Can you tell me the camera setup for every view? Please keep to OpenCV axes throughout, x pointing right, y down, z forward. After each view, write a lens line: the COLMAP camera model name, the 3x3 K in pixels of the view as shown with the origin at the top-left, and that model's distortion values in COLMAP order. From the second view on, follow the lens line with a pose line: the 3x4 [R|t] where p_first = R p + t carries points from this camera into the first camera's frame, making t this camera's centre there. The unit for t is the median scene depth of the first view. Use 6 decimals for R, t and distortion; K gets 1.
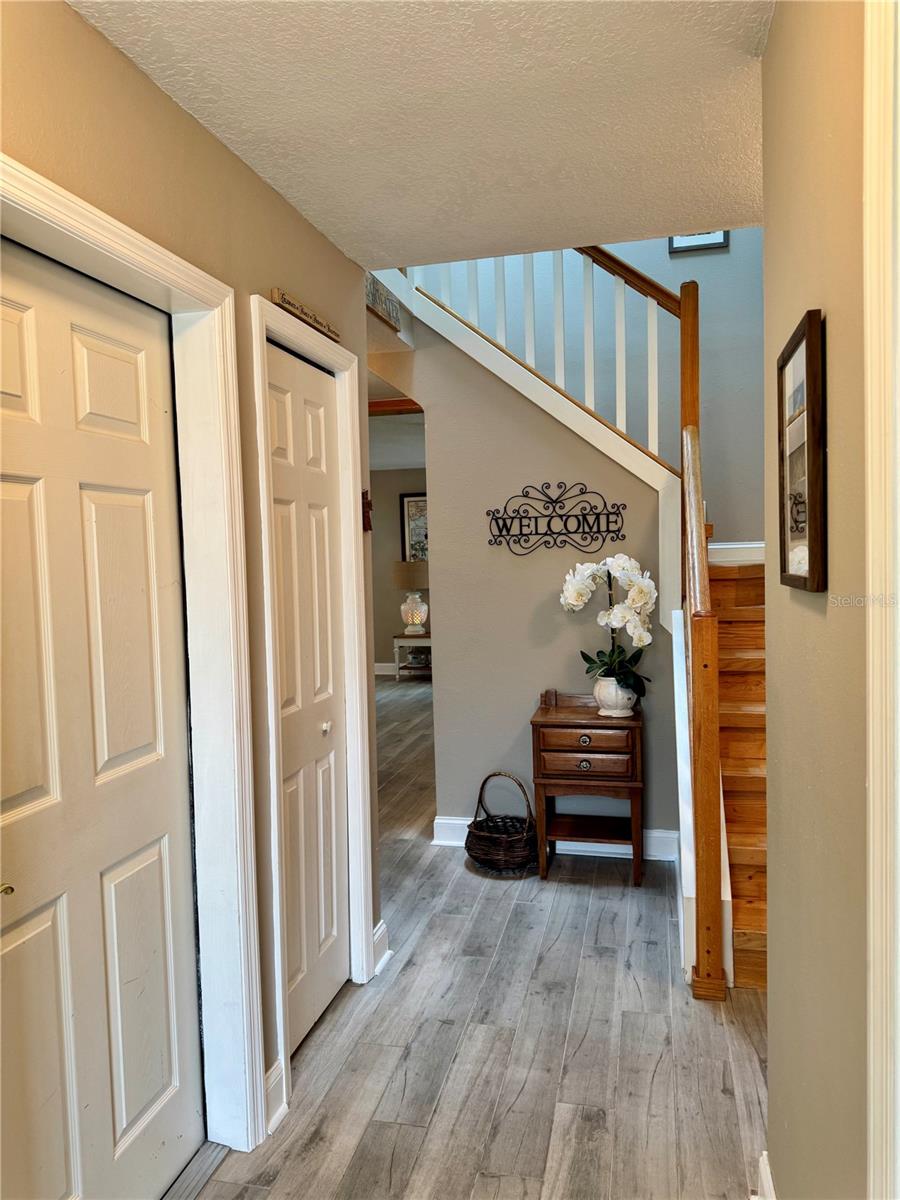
lens RADIAL K [[841.3, 0, 446.3], [0, 841.3, 601.5], [0, 0, 1]] dist [0.148411, -0.264094]
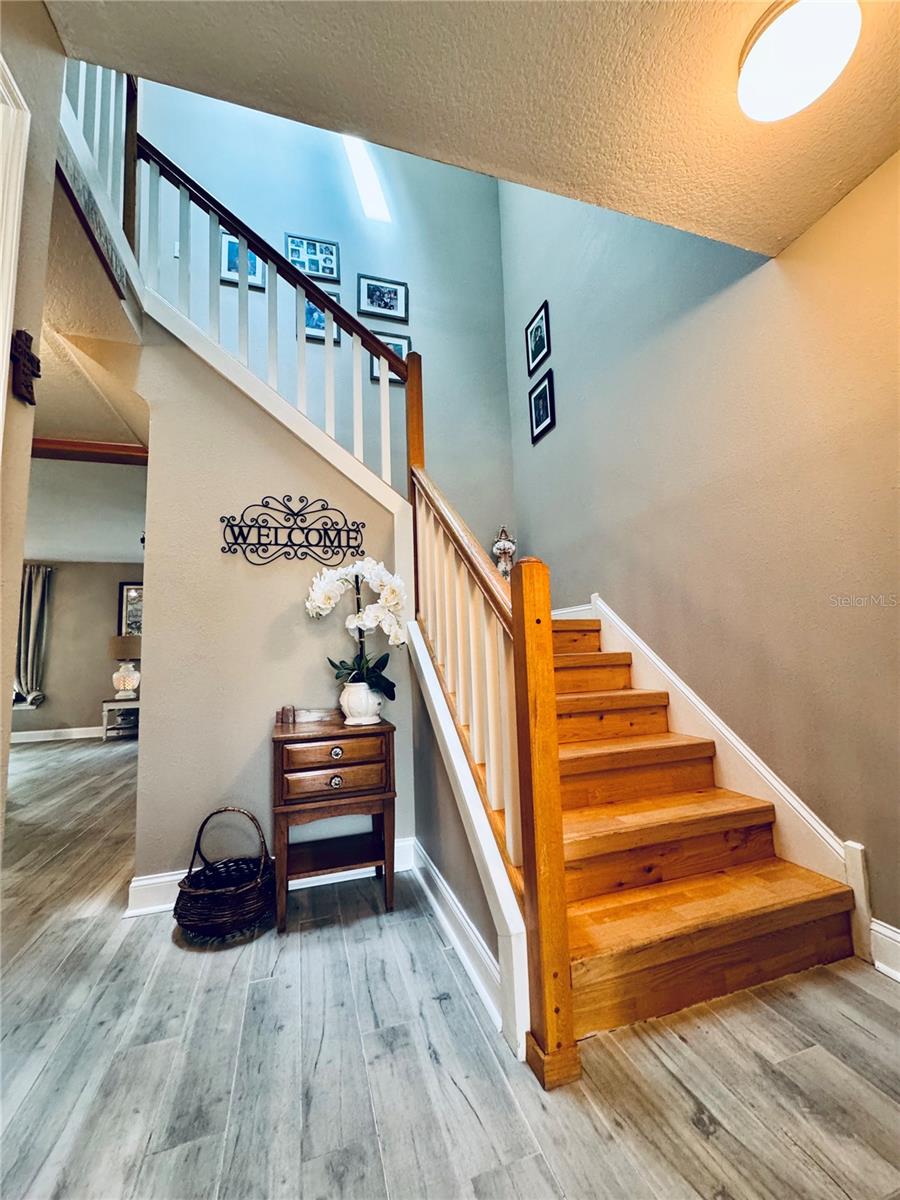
lens RADIAL K [[481.5, 0, 450.0], [0, 481.5, 600.0], [0, 0, 1]] dist [-0.003946, 0.000620]
pose [[0.856893, 0.054889, 0.512564, -0.002946], [0.040219, 0.984166, -0.172628, 0.089737], [-0.513923, 0.168539, 0.841117, 0.445466]]
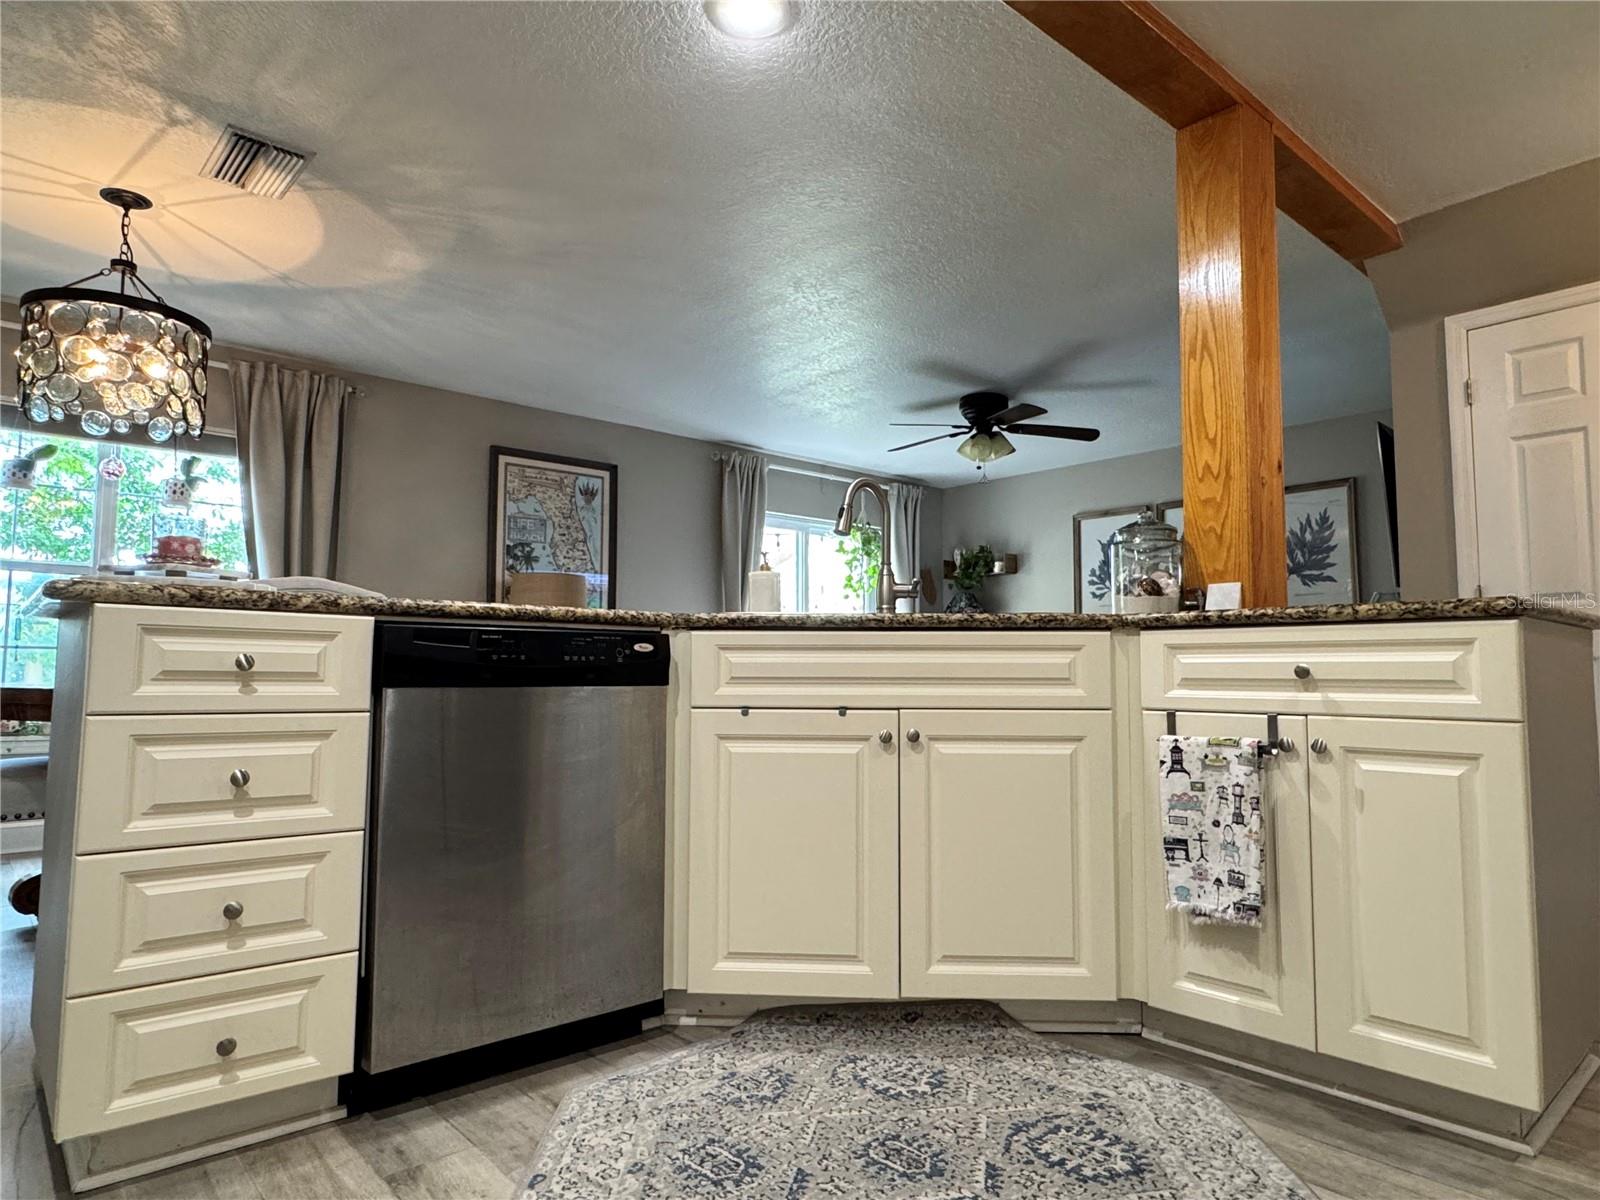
lens RADIAL K [[966.3, 0, 794.4], [0, 966.3, 603.6], [0, 0, 1]] dist [-0.000284, 0.000058]
pose [[0.572668, 0.090747, 0.814749, -1.040178], [0.031724, 0.990657, -0.132637, 0.124160], [-0.819173, 0.101804, 0.564439, 1.326063]]
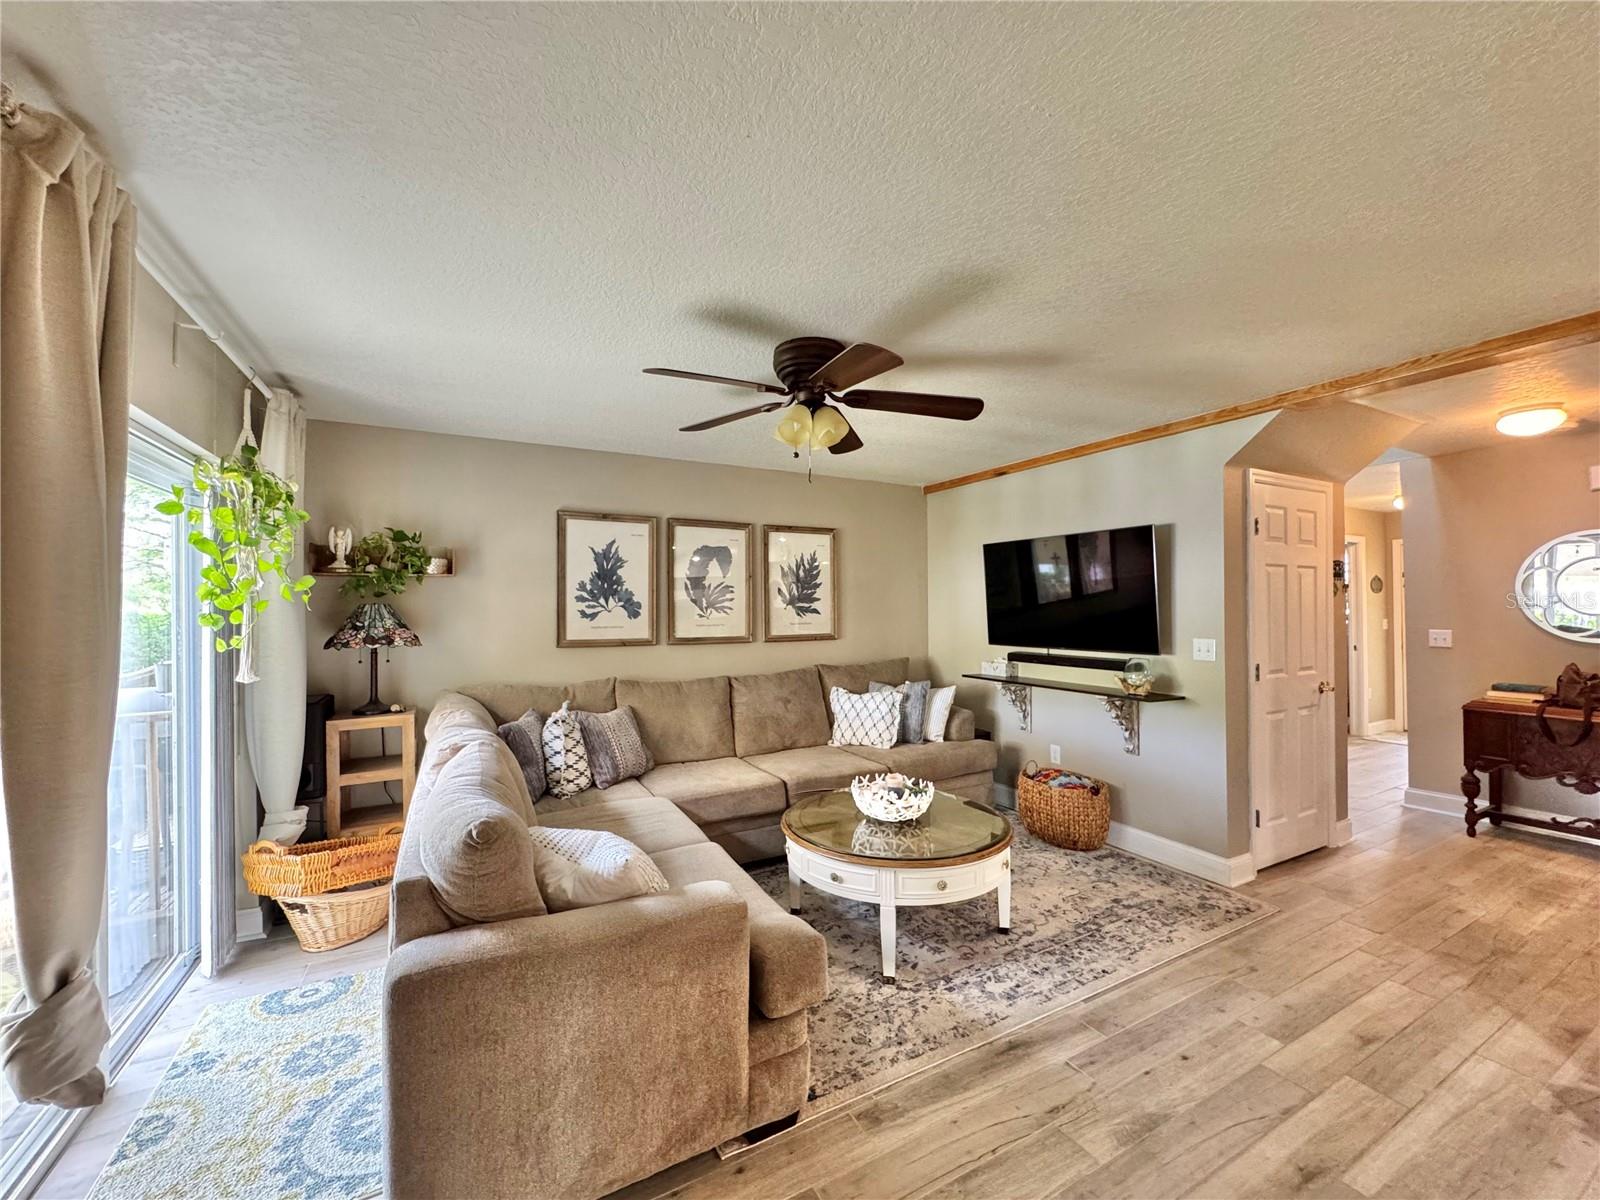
lens RADIAL K [[642.0, 0, 799.9], [0, 642.0, 601.2], [0, 0, 1]] dist [-0.003946, 0.000620]
pose [[-0.672020, 0.038016, 0.739557, -0.175212], [0.071112, 0.997379, 0.013349, -0.128534], [-0.737111, 0.061562, -0.672962, 2.322911]]
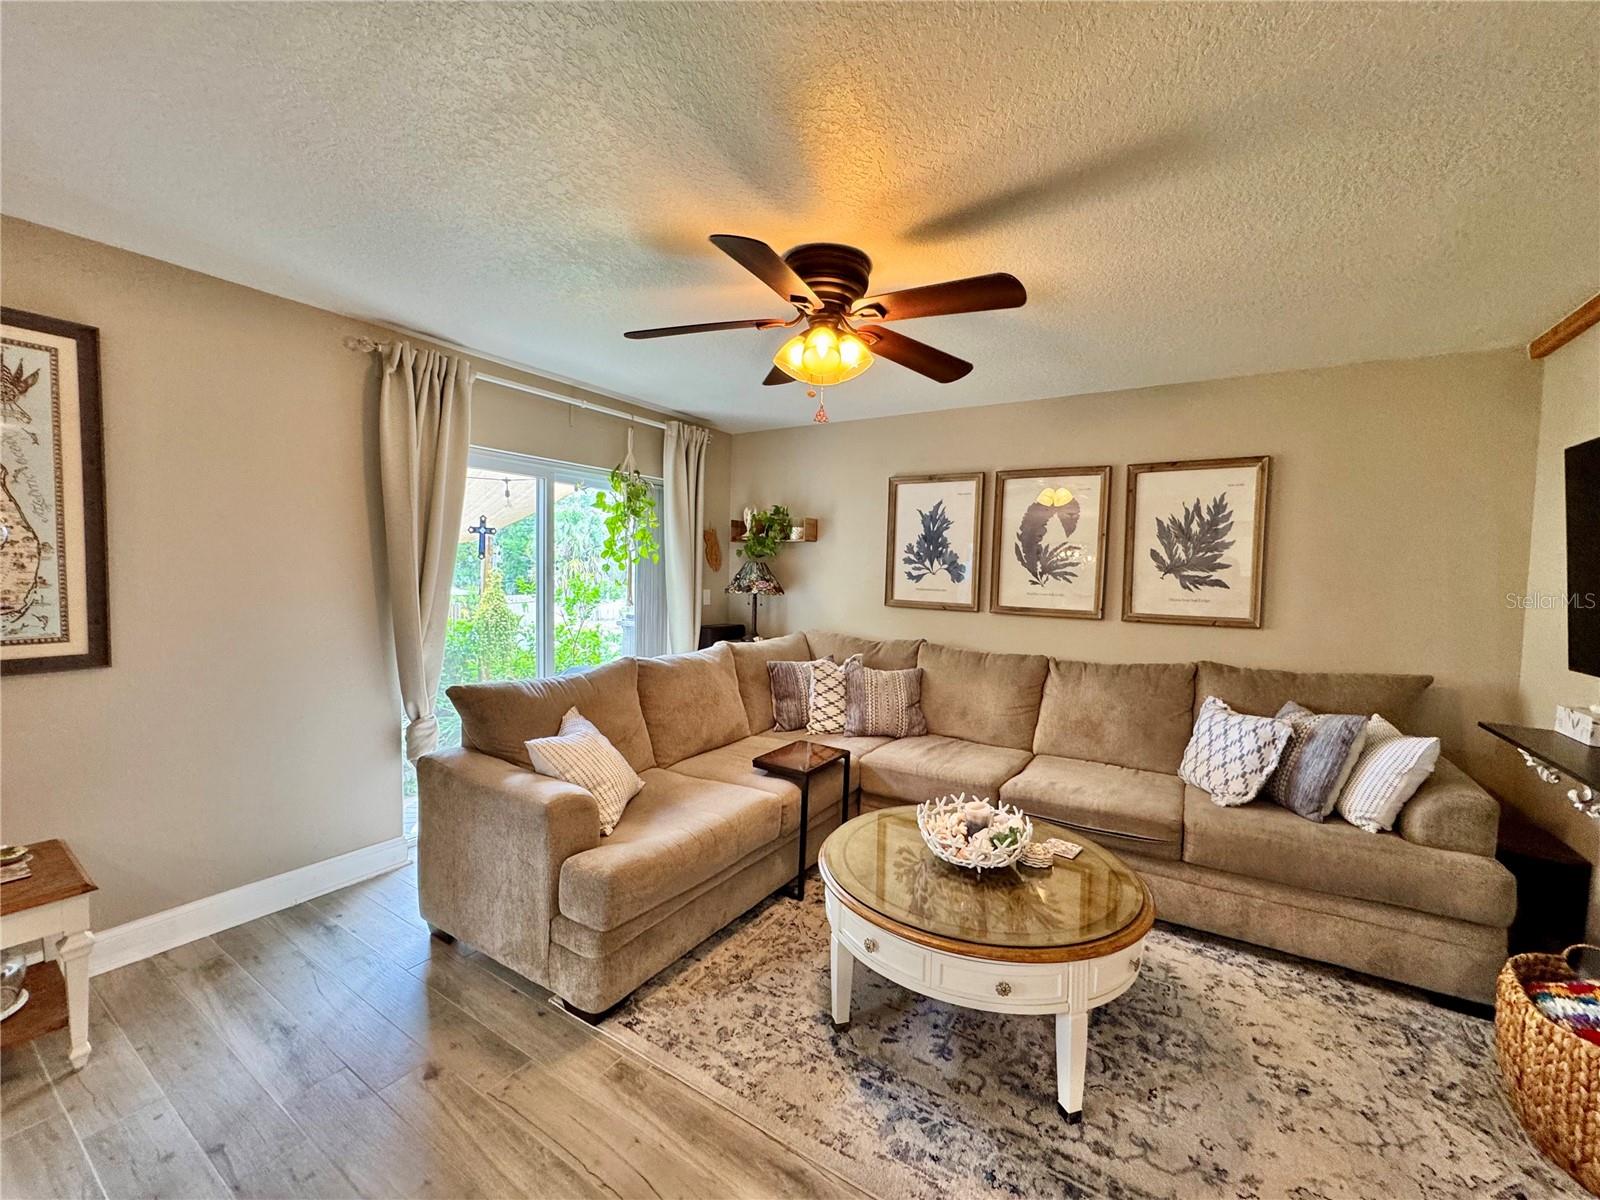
lens RADIAL K [[642.0, 0, 799.9], [0, 642.0, 601.2], [0, 0, 1]] dist [-0.003946, 0.000620]
pose [[0.322406, -0.011644, 0.946530, -0.243288], [0.025729, 0.999663, 0.003534, -0.086157], [-0.946252, 0.023214, 0.322597, 1.733414]]
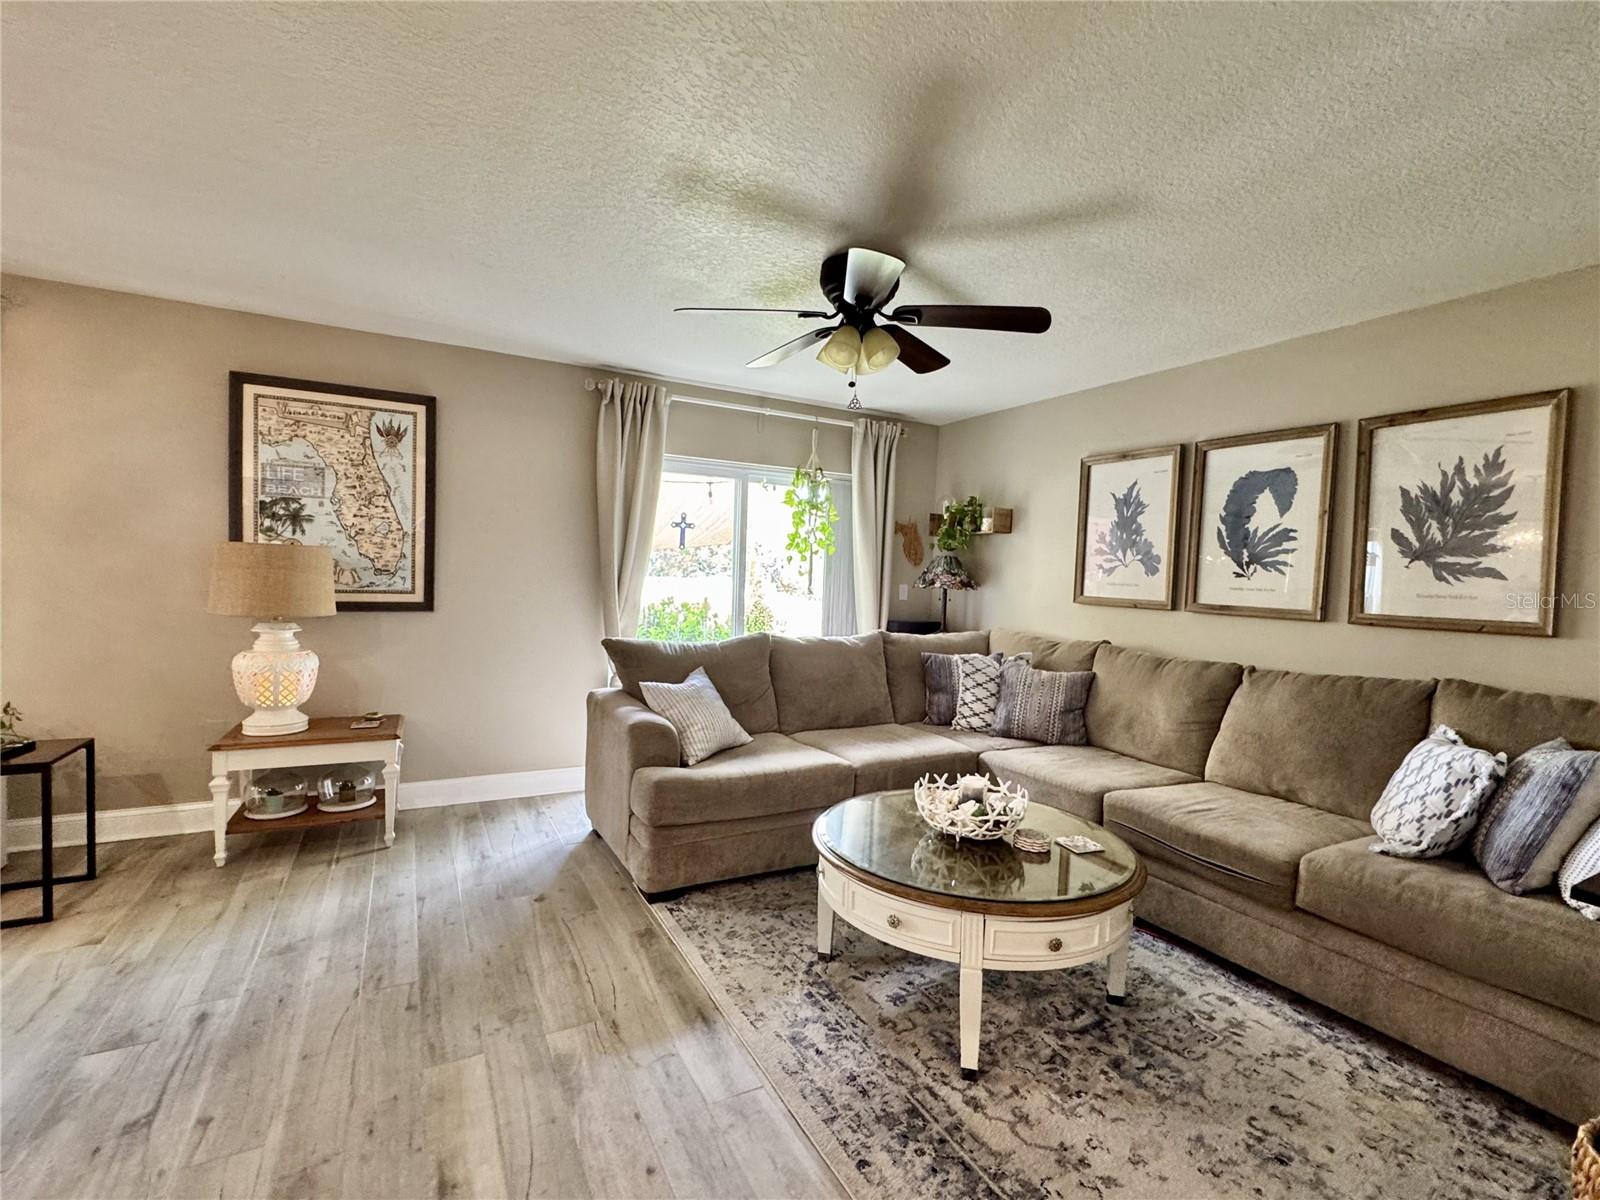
lens RADIAL K [[724.8, 0, 798.4], [0, 724.8, 600.6], [0, 0, 1]] dist [-0.002038, 0.000151]
pose [[0.741190, 0.030339, 0.670610, -0.204837], [-0.015893, 0.999491, -0.027653, -0.039253], [-0.671107, 0.009838, 0.741295, 1.428714]]
